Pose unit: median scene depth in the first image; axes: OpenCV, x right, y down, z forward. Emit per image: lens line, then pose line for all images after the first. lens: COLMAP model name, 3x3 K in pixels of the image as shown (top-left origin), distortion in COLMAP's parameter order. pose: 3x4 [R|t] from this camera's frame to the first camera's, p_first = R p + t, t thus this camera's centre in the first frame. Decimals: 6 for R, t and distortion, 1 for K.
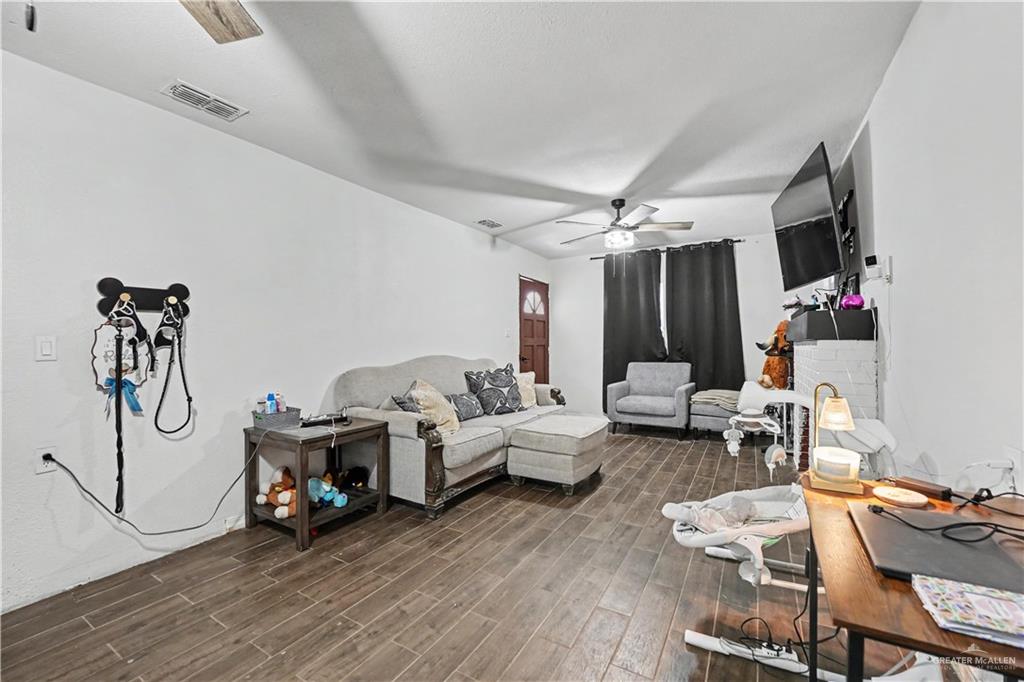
lens RADIAL K [[421.9, 0, 511.8], [0, 421.9, 344.1], [0, 0, 1]] dist [-0.000550, -0.000008]
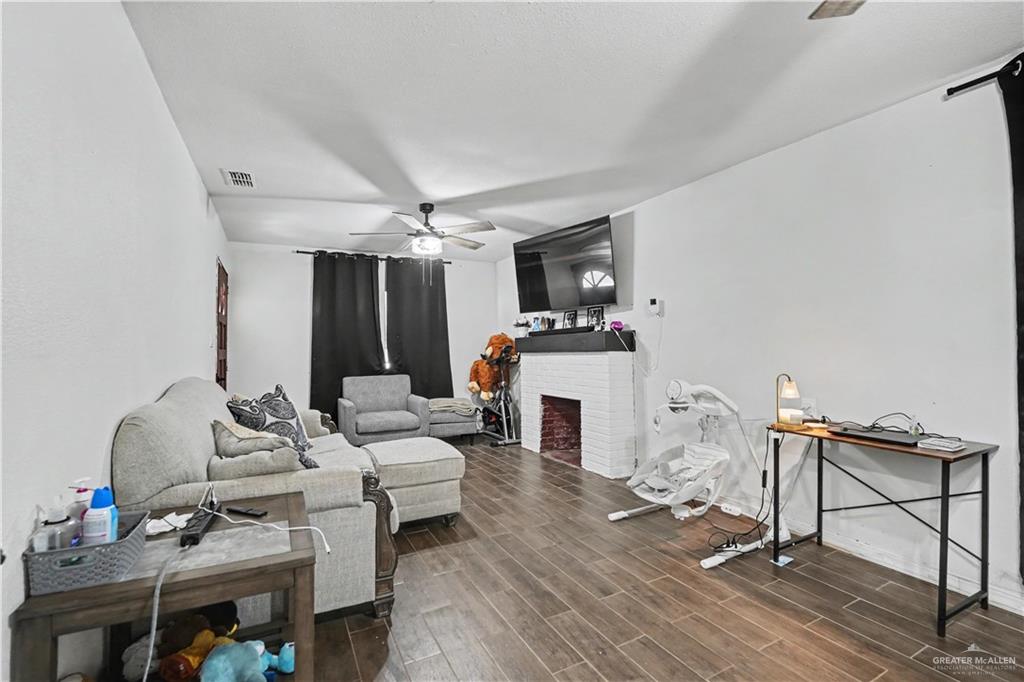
lens RADIAL K [[448.2, 0, 512.3], [0, 448.2, 338.8], [0, 0, 1]] dist [-0.013013, -0.000104]
pose [[0.529470, 0.024849, 0.847964, -0.500303], [0.009238, 0.999343, -0.035053, -0.001378], [-0.848278, 0.026393, 0.528893, 0.314380]]
